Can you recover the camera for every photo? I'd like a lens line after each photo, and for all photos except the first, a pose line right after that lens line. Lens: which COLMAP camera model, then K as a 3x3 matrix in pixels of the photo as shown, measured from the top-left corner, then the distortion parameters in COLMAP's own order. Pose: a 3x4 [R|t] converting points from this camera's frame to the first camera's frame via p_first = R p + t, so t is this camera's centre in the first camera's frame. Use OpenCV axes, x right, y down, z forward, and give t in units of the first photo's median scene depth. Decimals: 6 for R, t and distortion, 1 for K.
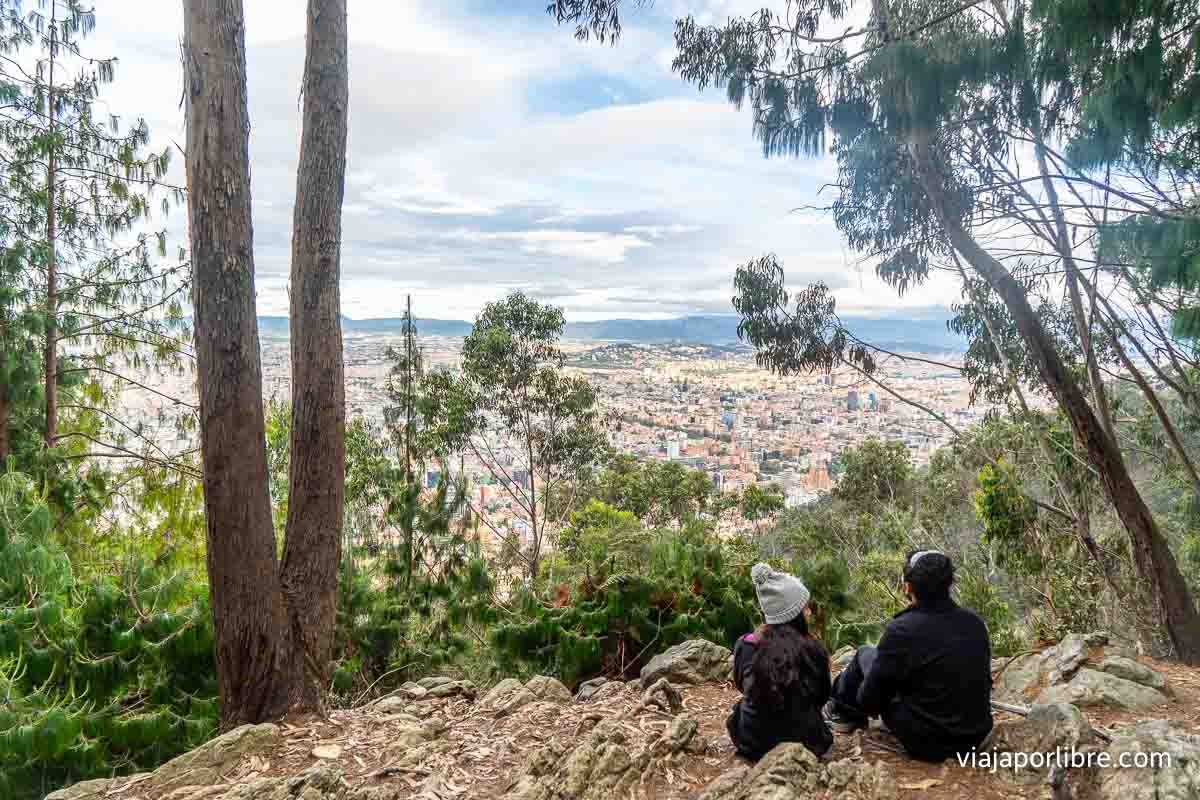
lens RADIAL K [[854.3, 0, 579.0], [0, 854.3, 400.4], [0, 0, 1]] dist [-0.000068, 0.000440]
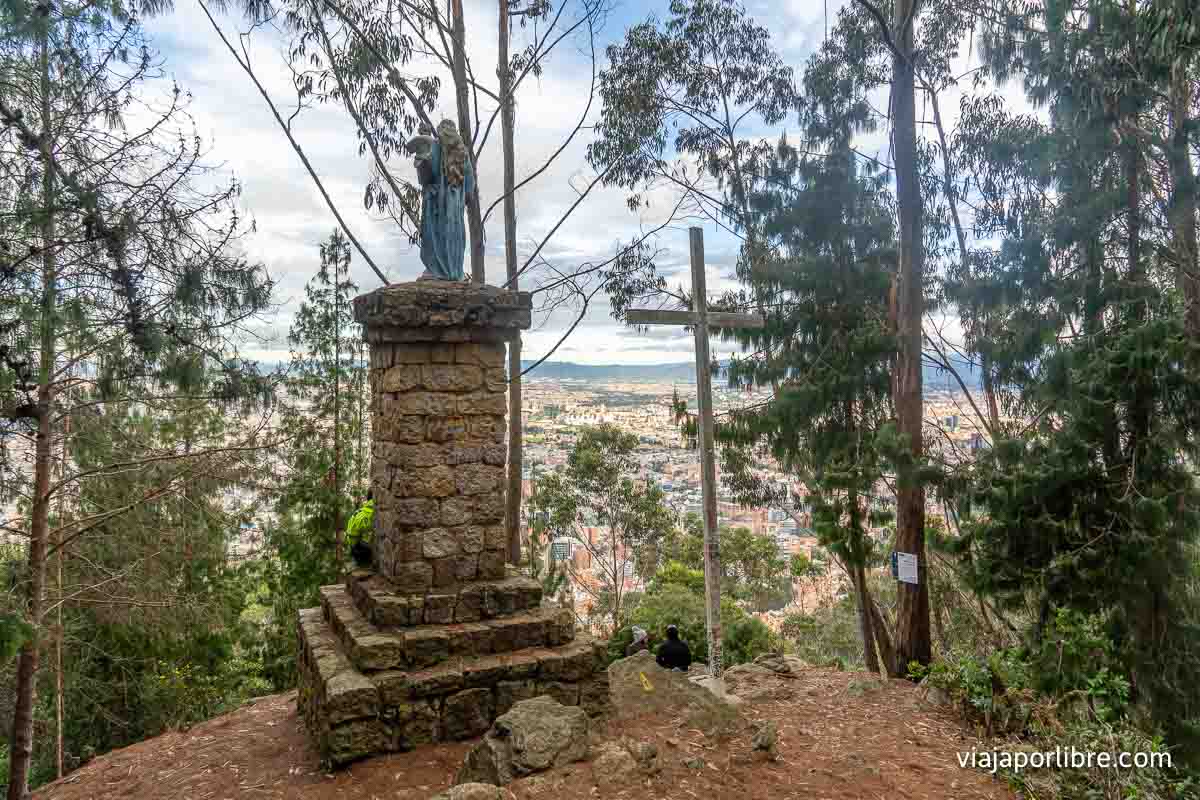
lens RADIAL K [[854.3, 0, 579.0], [0, 854.3, 400.4], [0, 0, 1]] dist [-0.000068, 0.000440]
pose [[0.992021, -0.000266, -0.126073, 0.063167], [-0.005670, 0.998892, -0.046716, -0.094060], [0.125946, 0.047058, 0.990920, -0.417855]]
